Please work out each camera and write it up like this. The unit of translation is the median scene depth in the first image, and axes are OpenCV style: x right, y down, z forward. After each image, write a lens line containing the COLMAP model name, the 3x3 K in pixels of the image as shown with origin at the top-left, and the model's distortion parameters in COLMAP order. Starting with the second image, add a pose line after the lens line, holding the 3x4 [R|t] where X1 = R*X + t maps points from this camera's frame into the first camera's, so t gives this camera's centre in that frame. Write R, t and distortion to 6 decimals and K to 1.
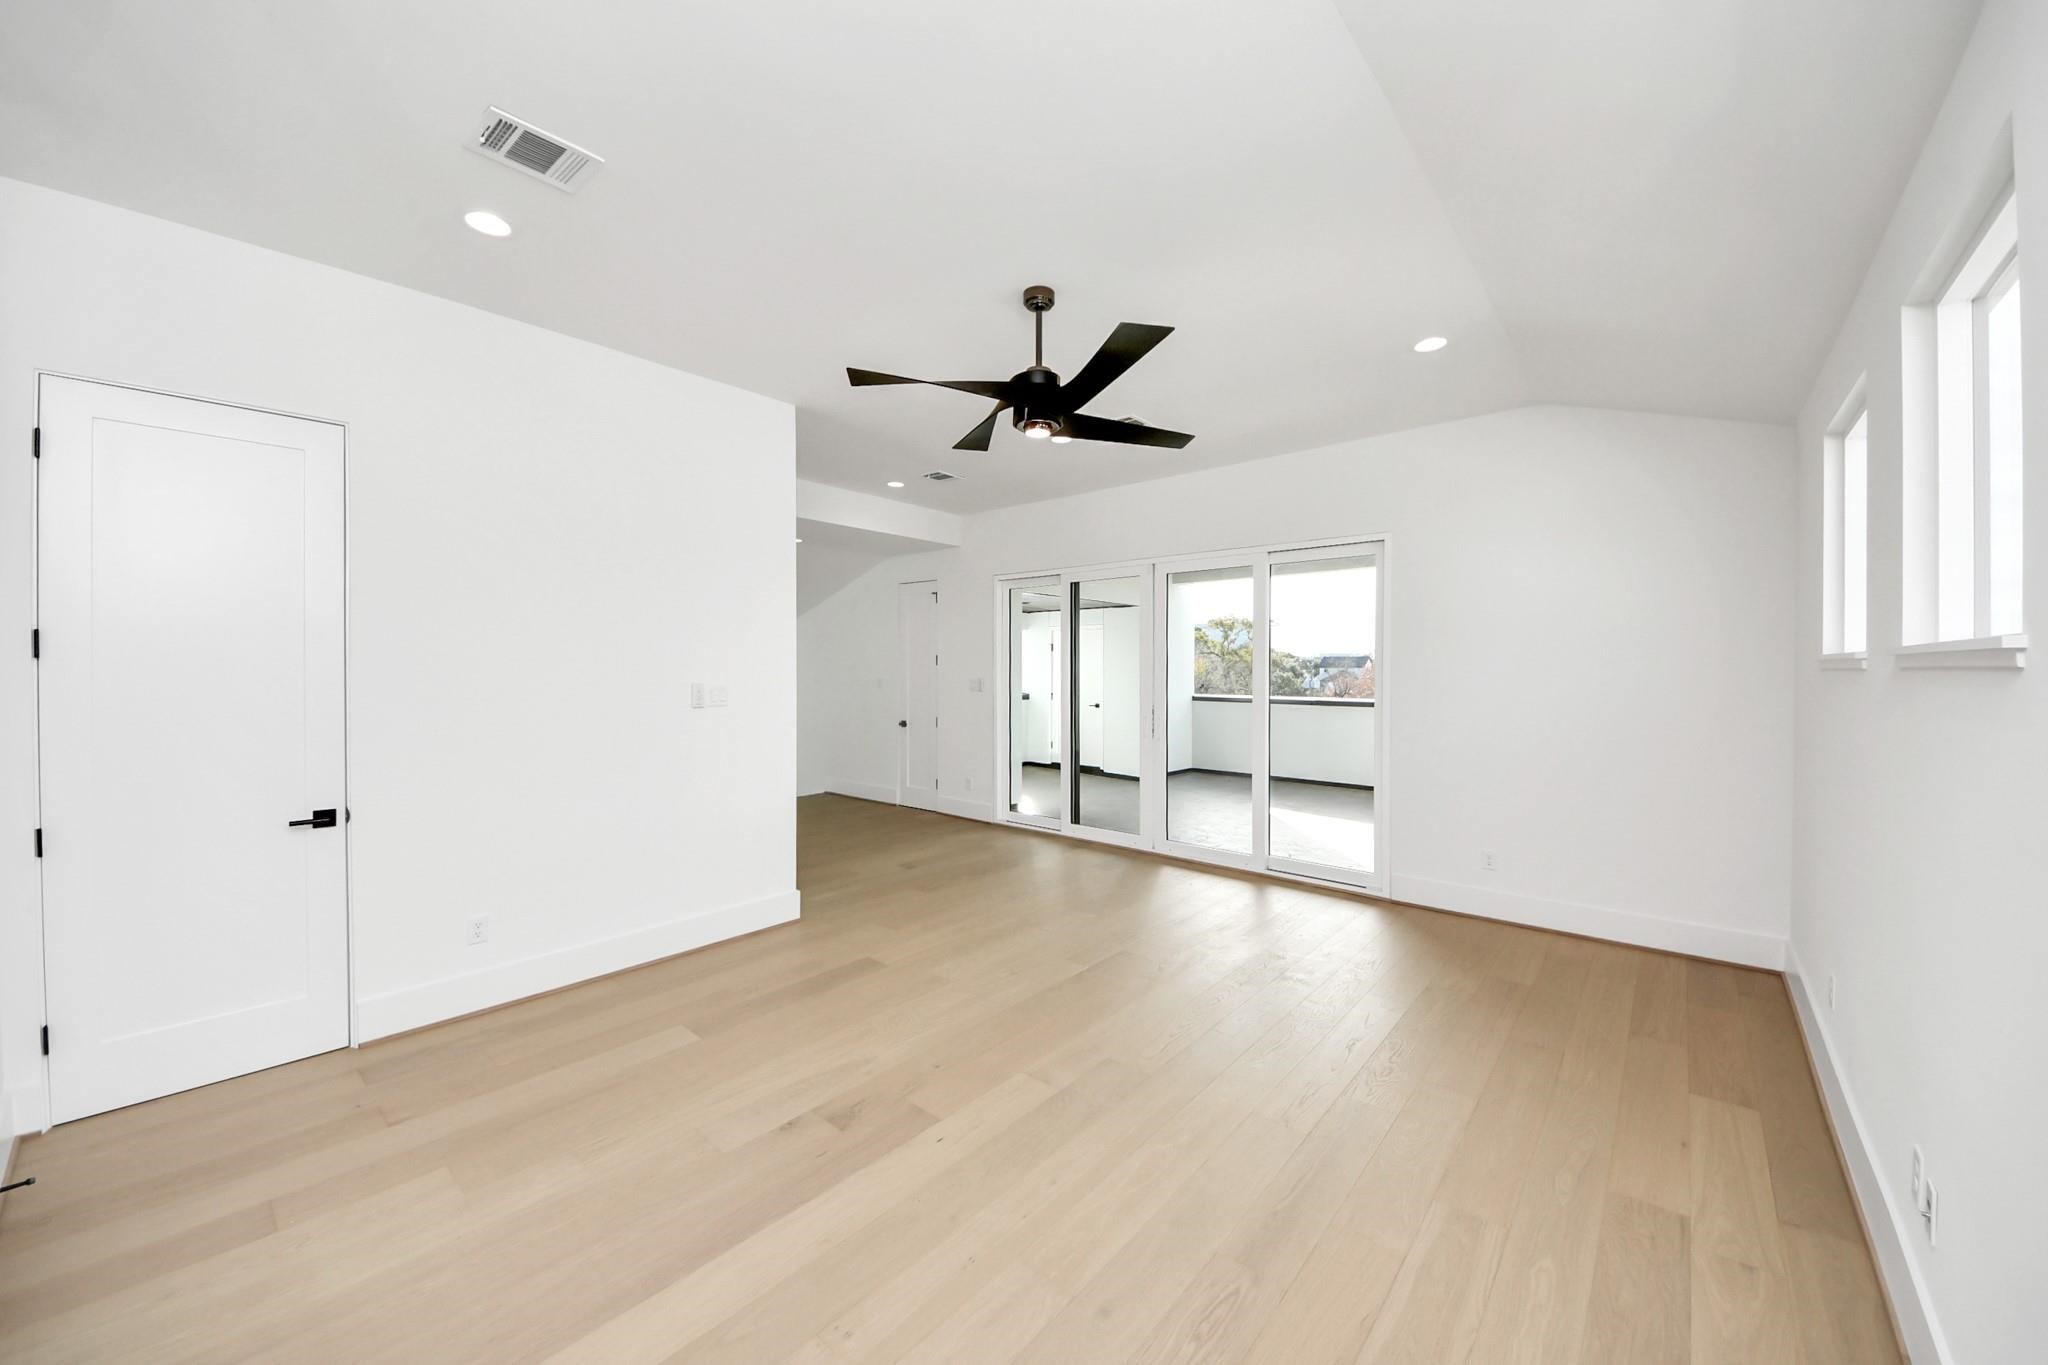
lens RADIAL K [[751.7, 0, 1033.9], [0, 751.7, 674.7], [0, 0, 1]] dist [-0.000242, -0.000215]
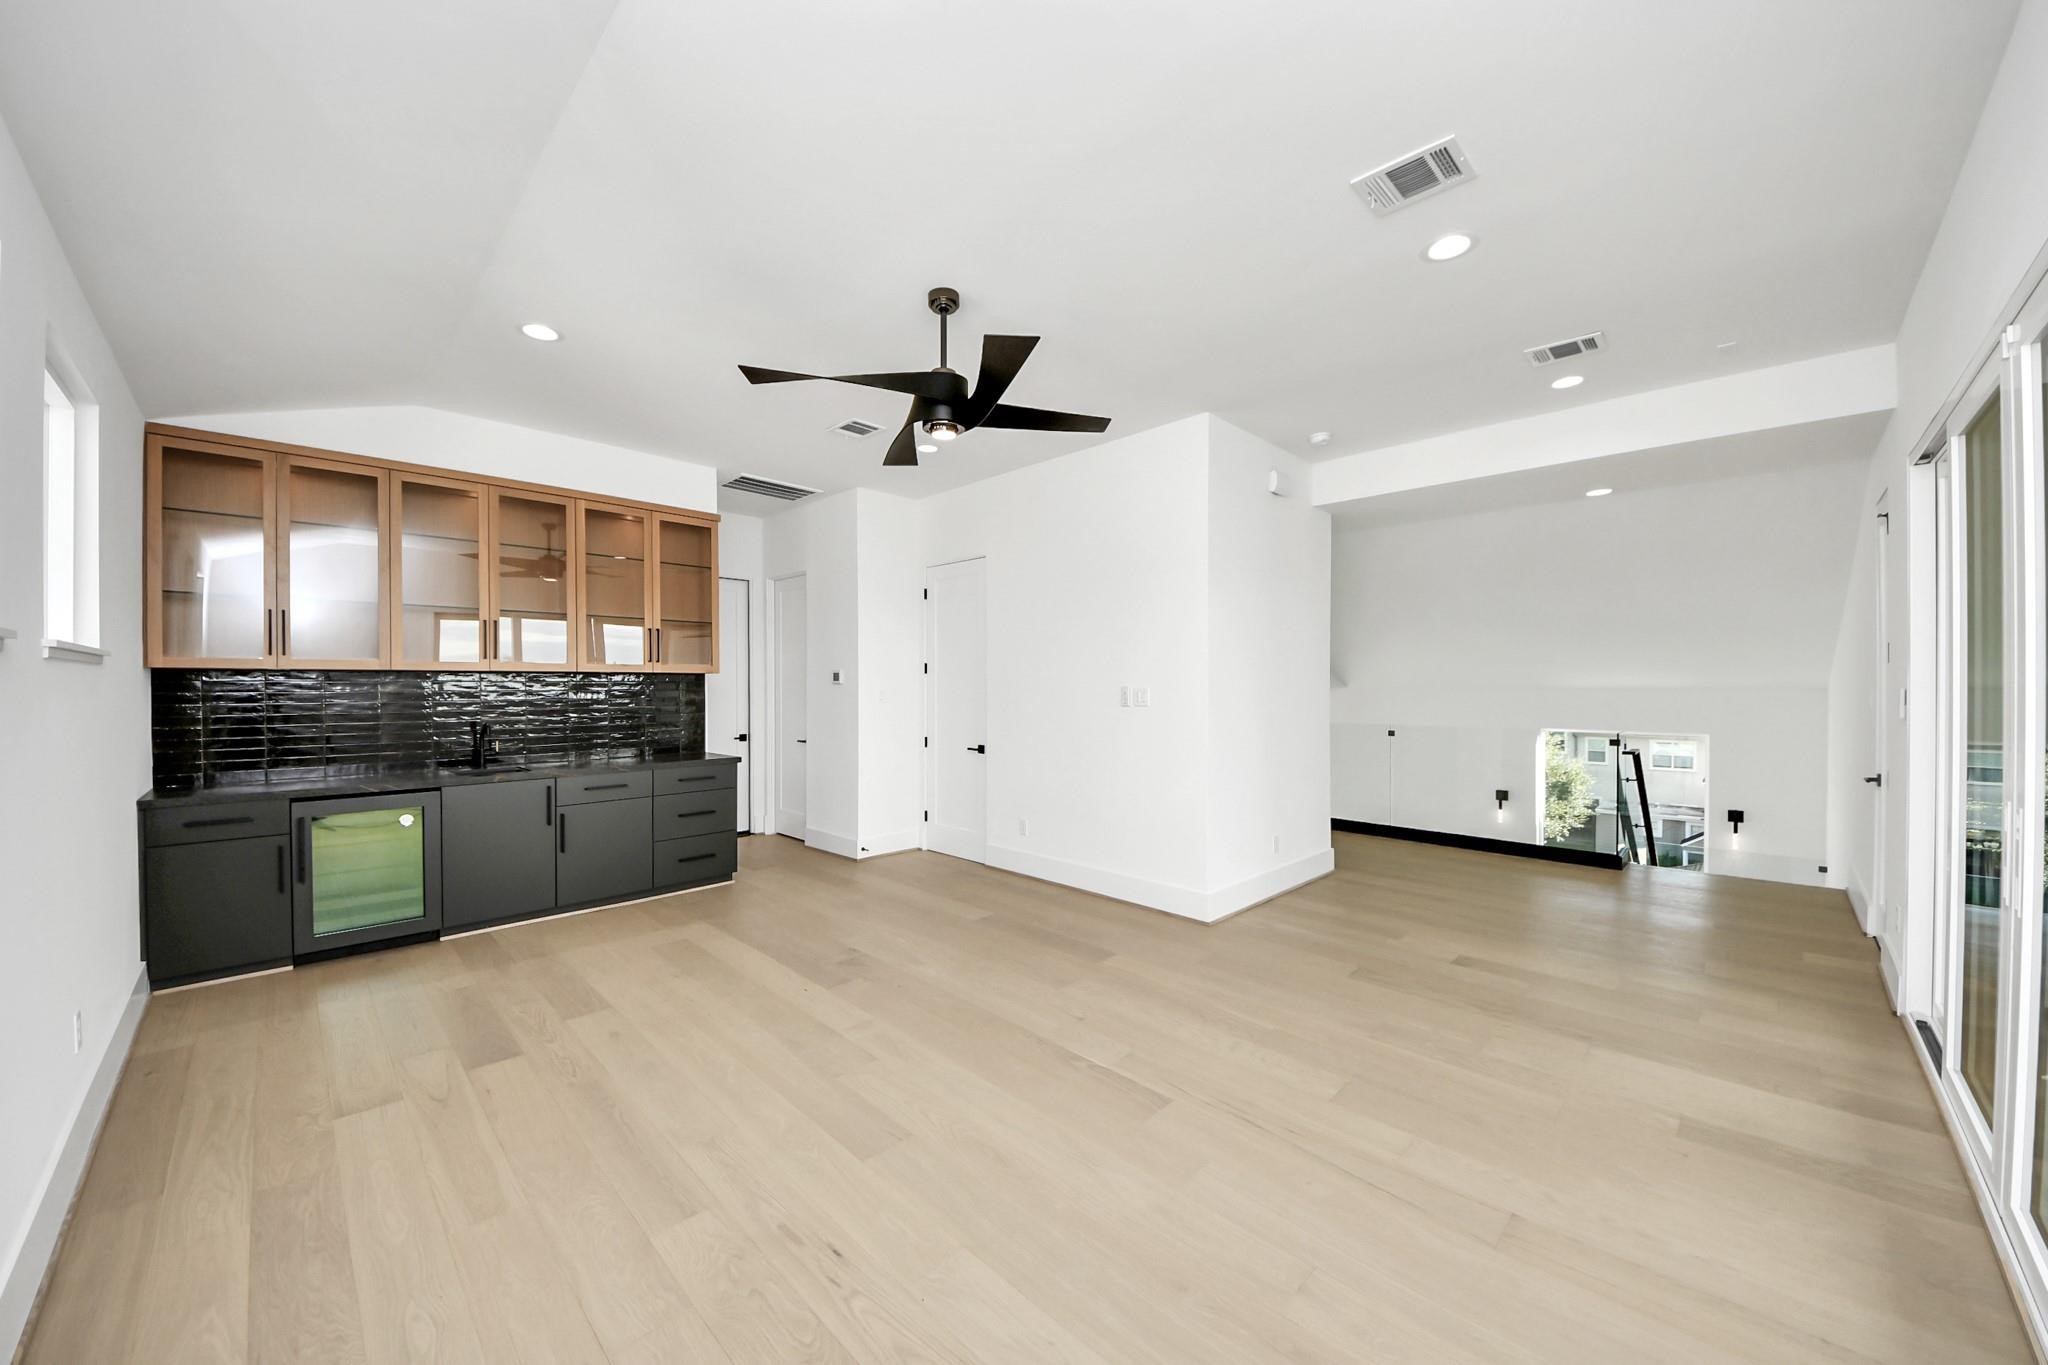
lens RADIAL K [[751.7, 0, 1034.2], [0, 751.7, 674.6], [0, 0, 1]] dist [-0.000242, -0.000215]
pose [[-0.061414, 0.002413, -0.998109, 1.141404], [-0.018596, 0.999821, 0.003561, -0.012788], [0.997939, 0.018780, -0.061358, 1.321323]]
